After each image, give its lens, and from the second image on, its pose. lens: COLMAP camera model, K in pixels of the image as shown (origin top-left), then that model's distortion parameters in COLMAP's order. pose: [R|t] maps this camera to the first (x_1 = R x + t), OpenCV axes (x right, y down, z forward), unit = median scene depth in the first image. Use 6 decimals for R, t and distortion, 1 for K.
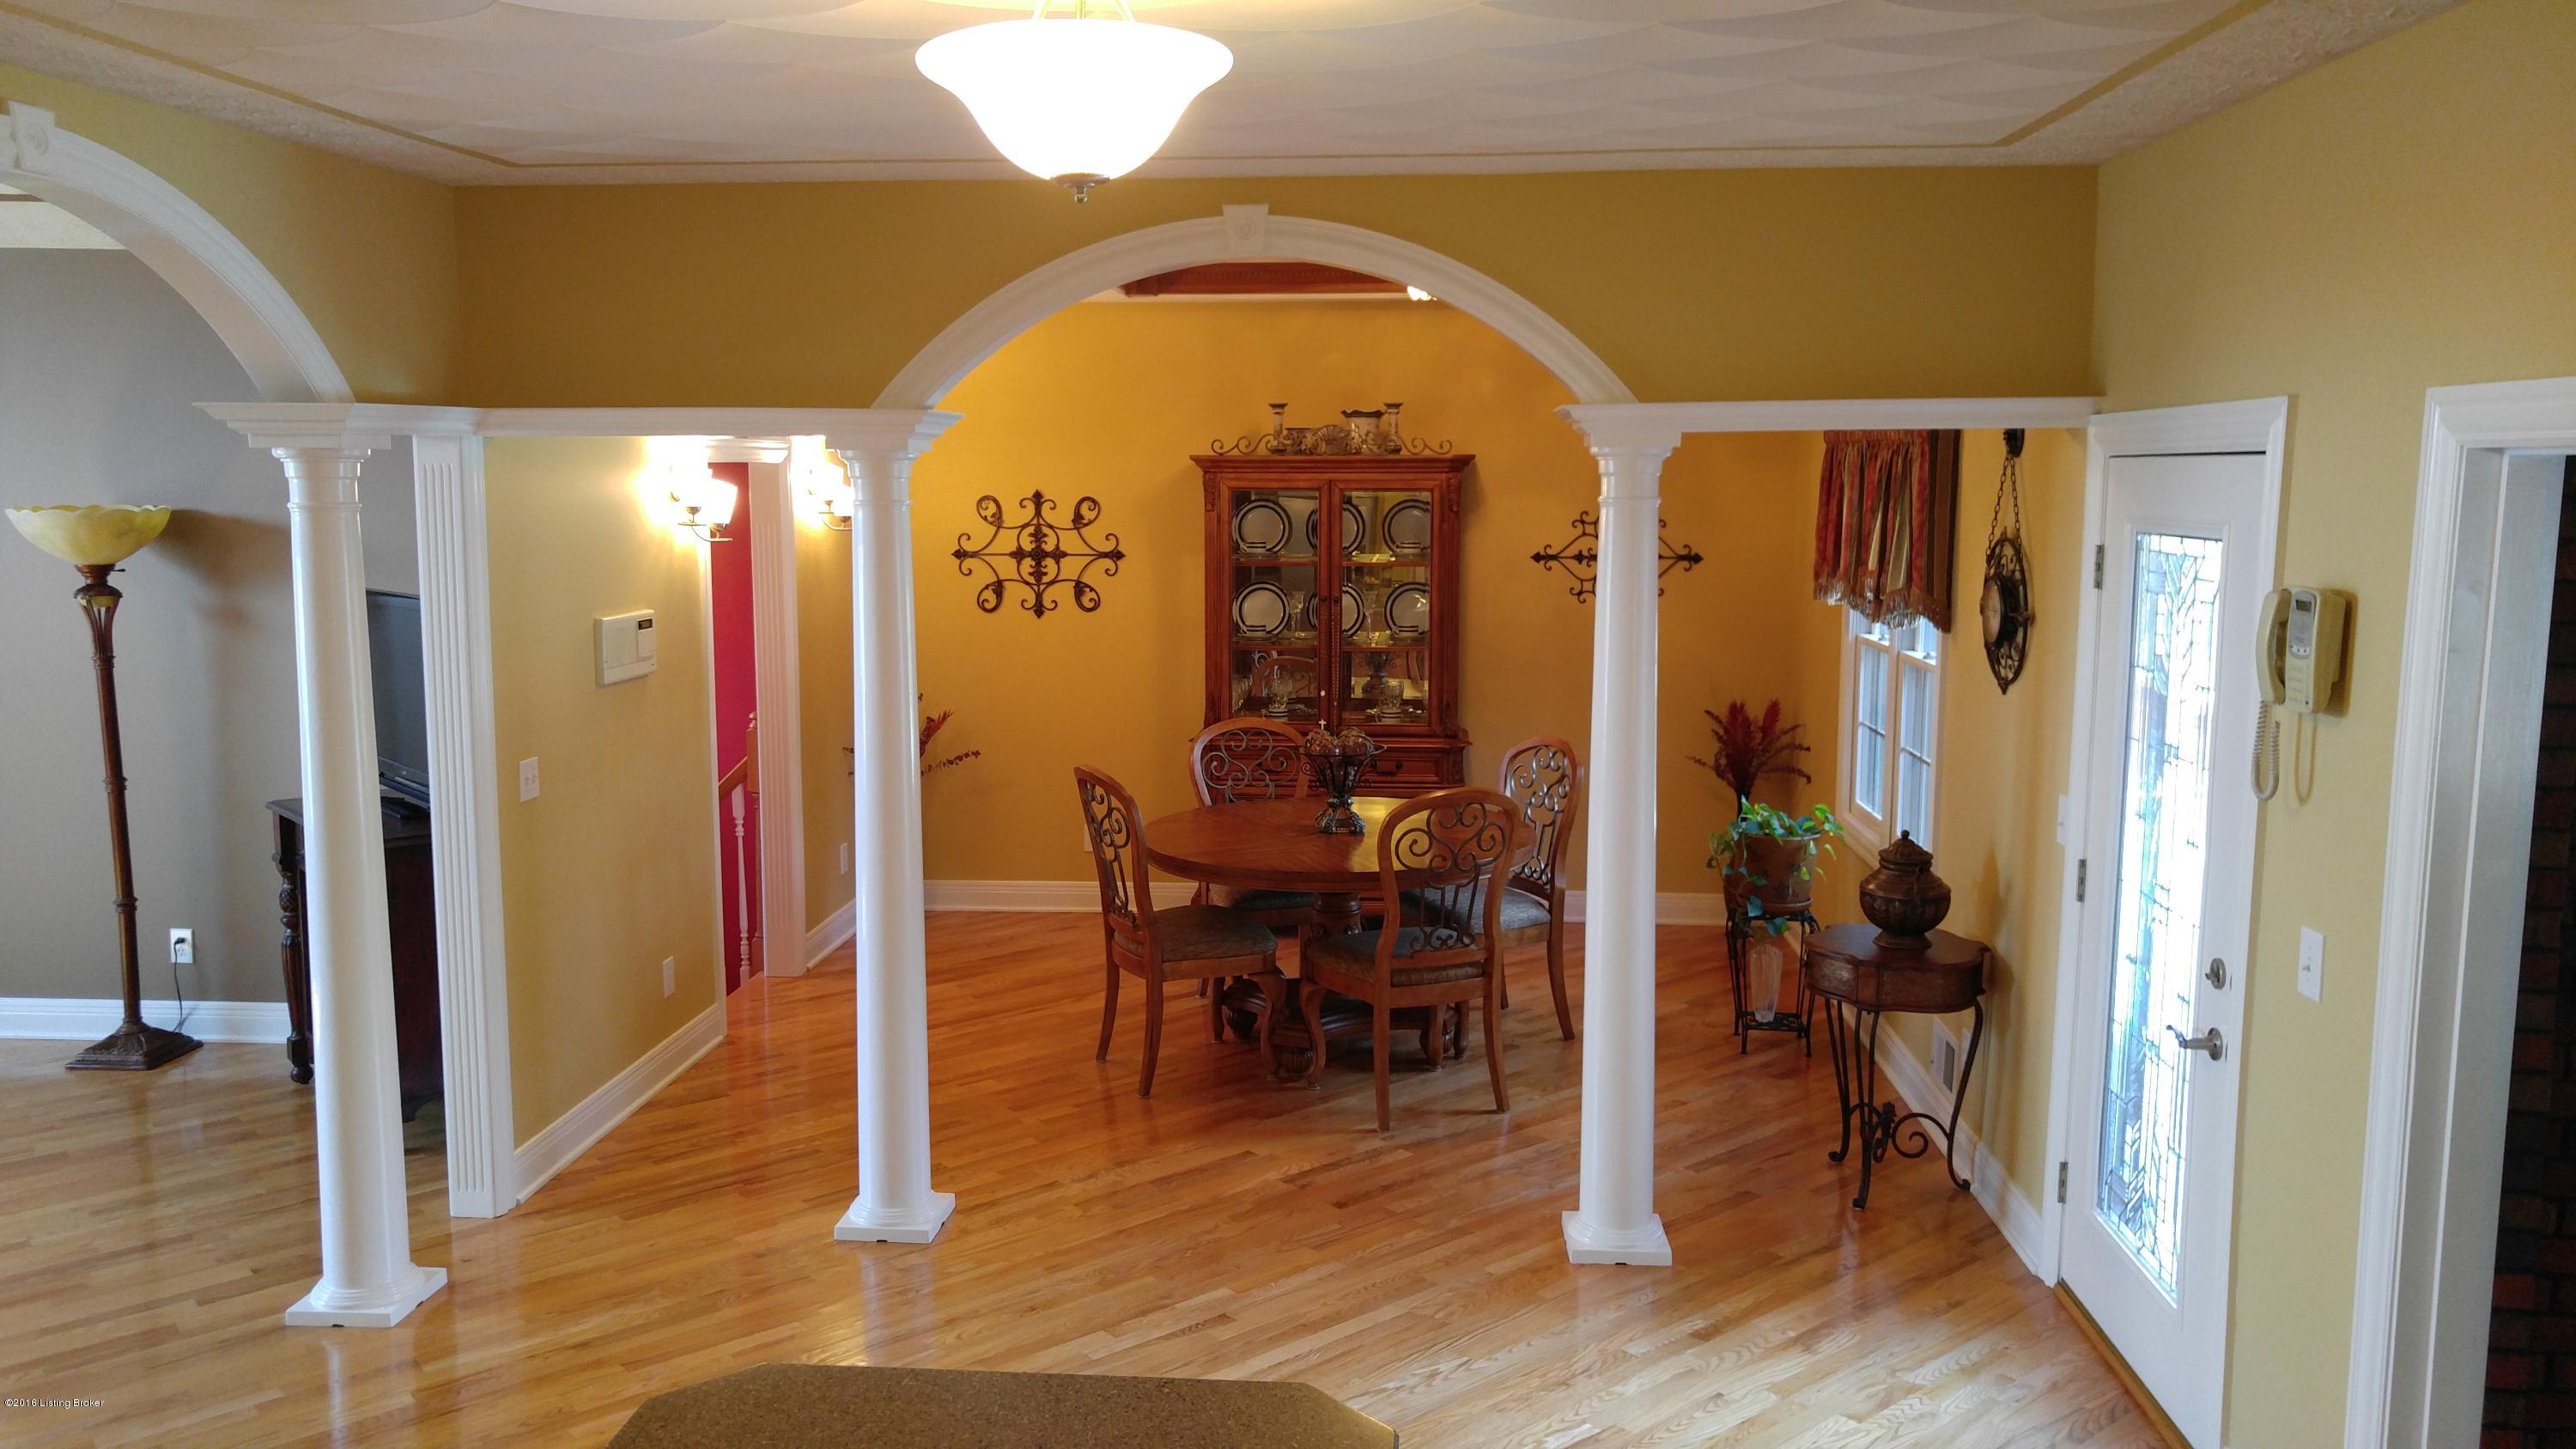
lens RADIAL K [[1922.3, 0, 1288.0], [0, 1922.3, 724.5], [0, 0, 1]] dist [0.058358, -0.000311]
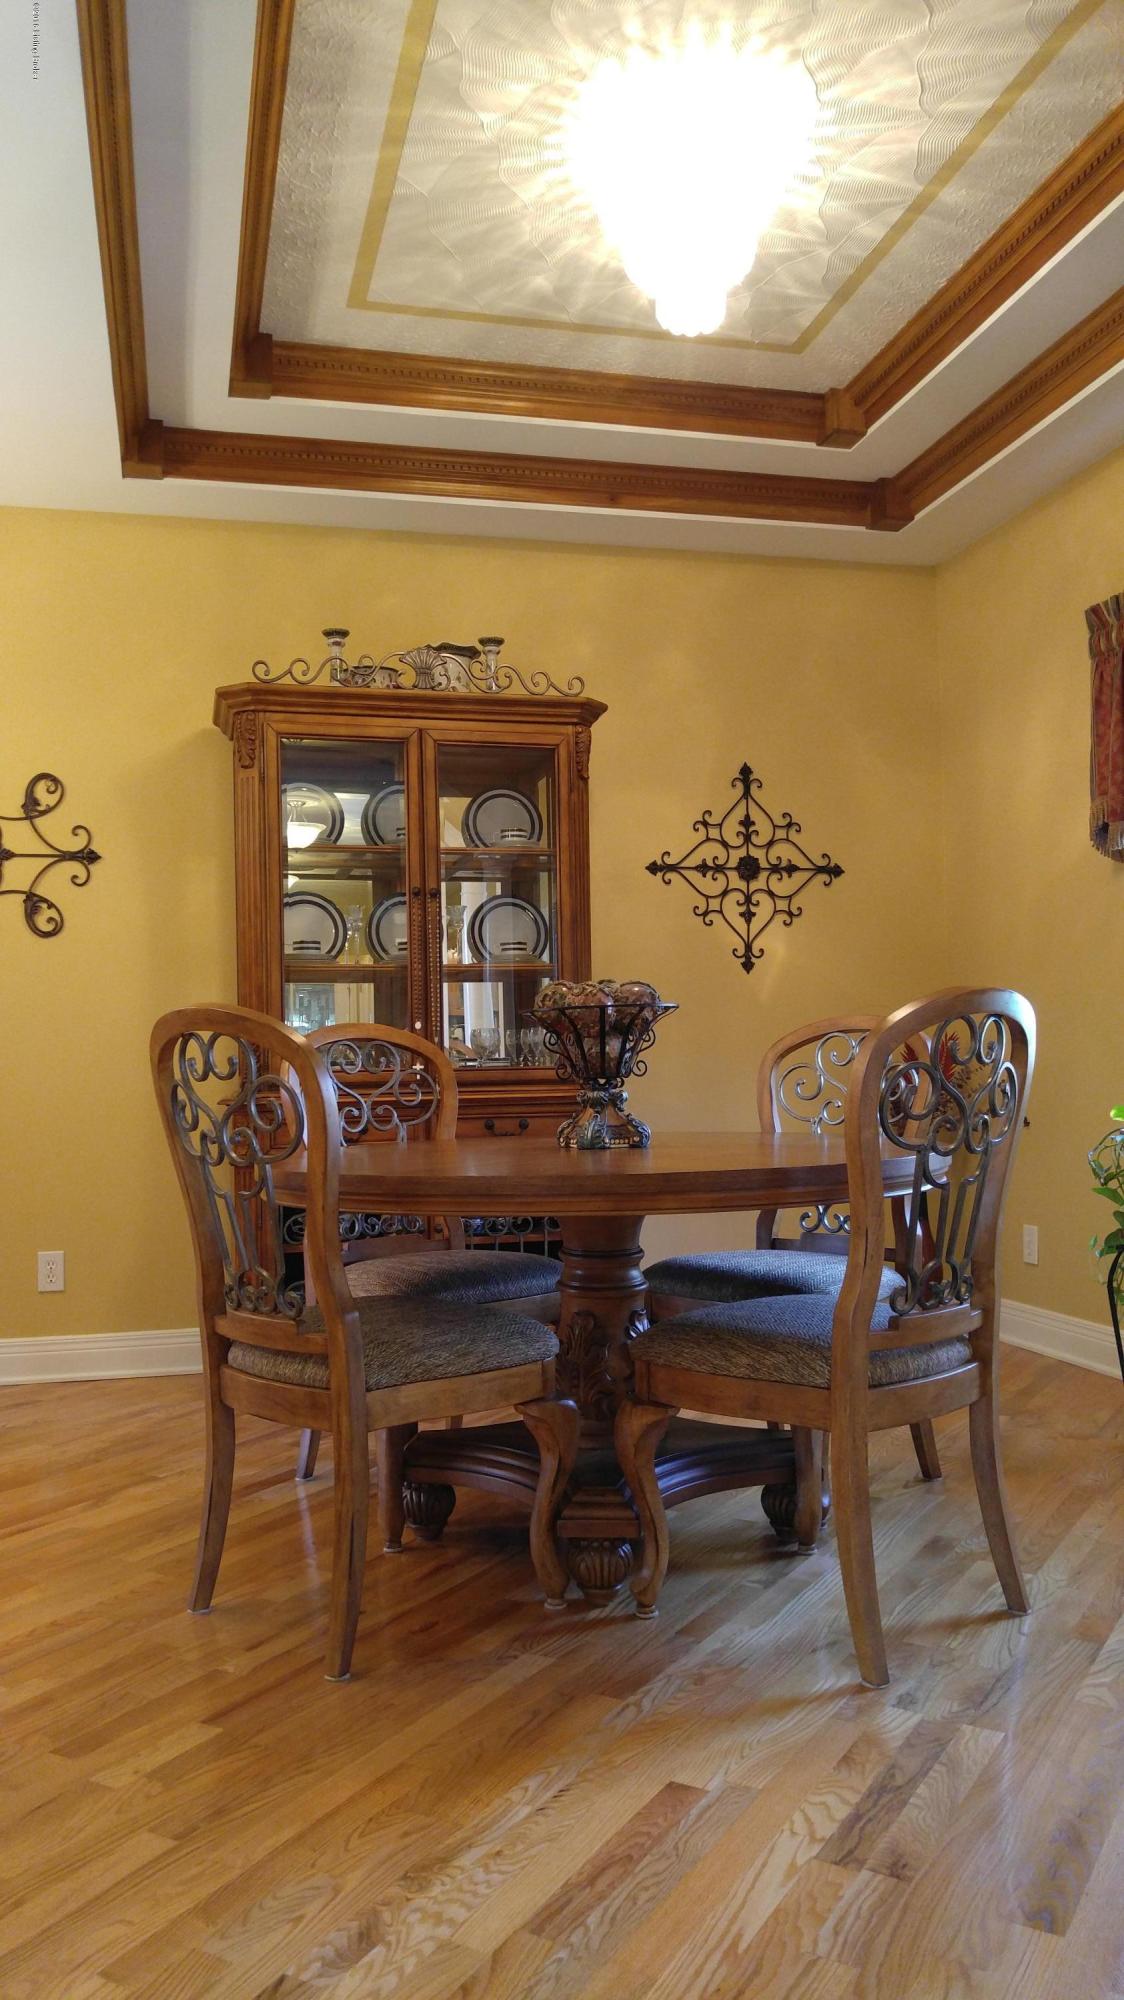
lens RADIAL K [[1519.2, 0, 555.9], [0, 1519.2, 1041.4], [0, 0, 1]] dist [-0.025347, -0.000692]
pose [[0.950103, -0.013259, 0.311655, -0.106293], [0.060023, 0.988197, -0.140943, 0.071059], [-0.306107, 0.152617, 0.939684, 0.464931]]
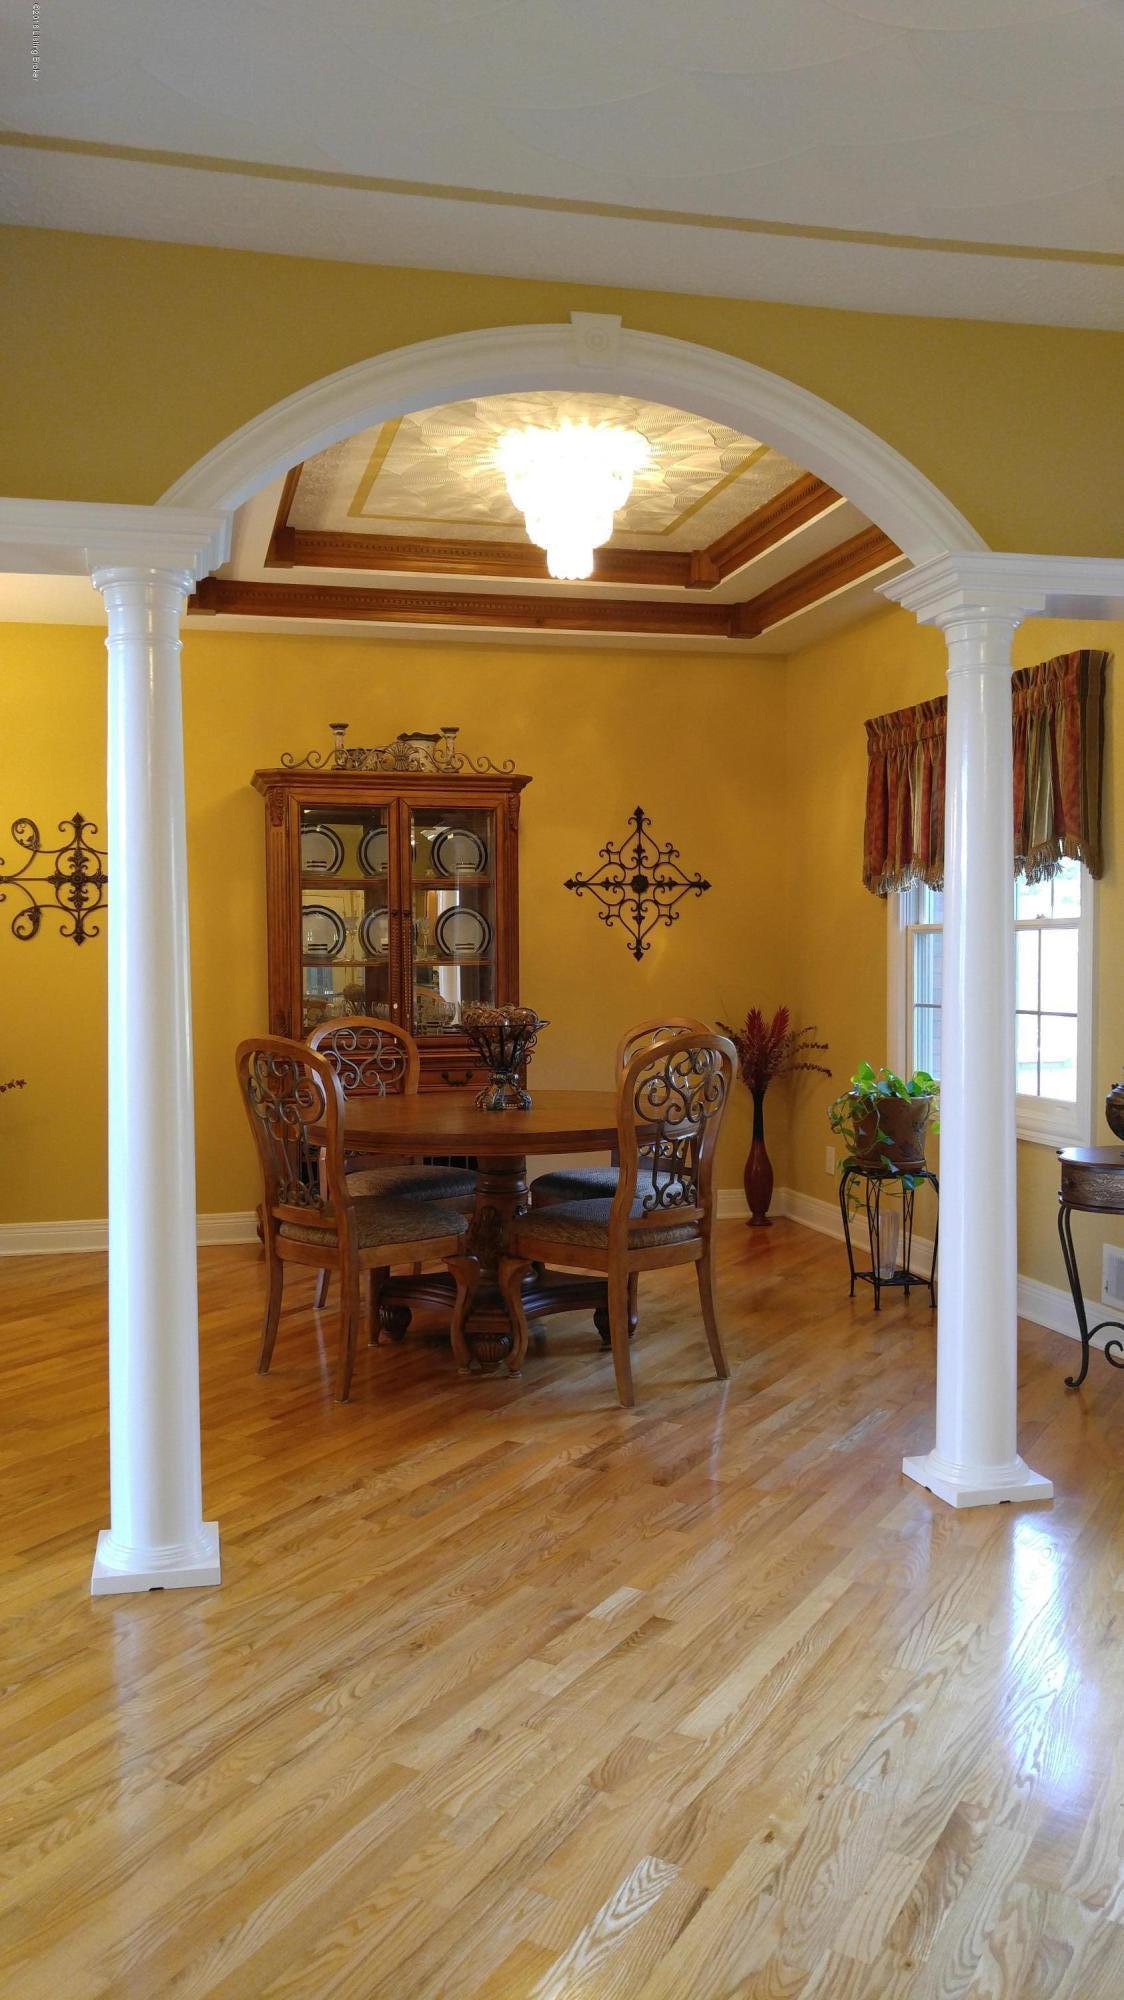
lens RADIAL K [[1508.5, 0, 546.9], [0, 1508.5, 1022.9], [0, 0, 1]] dist [0.006065, -0.001889]
pose [[0.950709, -0.020721, 0.309391, -0.151438], [0.048228, 0.995504, -0.081522, 0.061301], [-0.306311, 0.092425, 0.947434, 0.224346]]
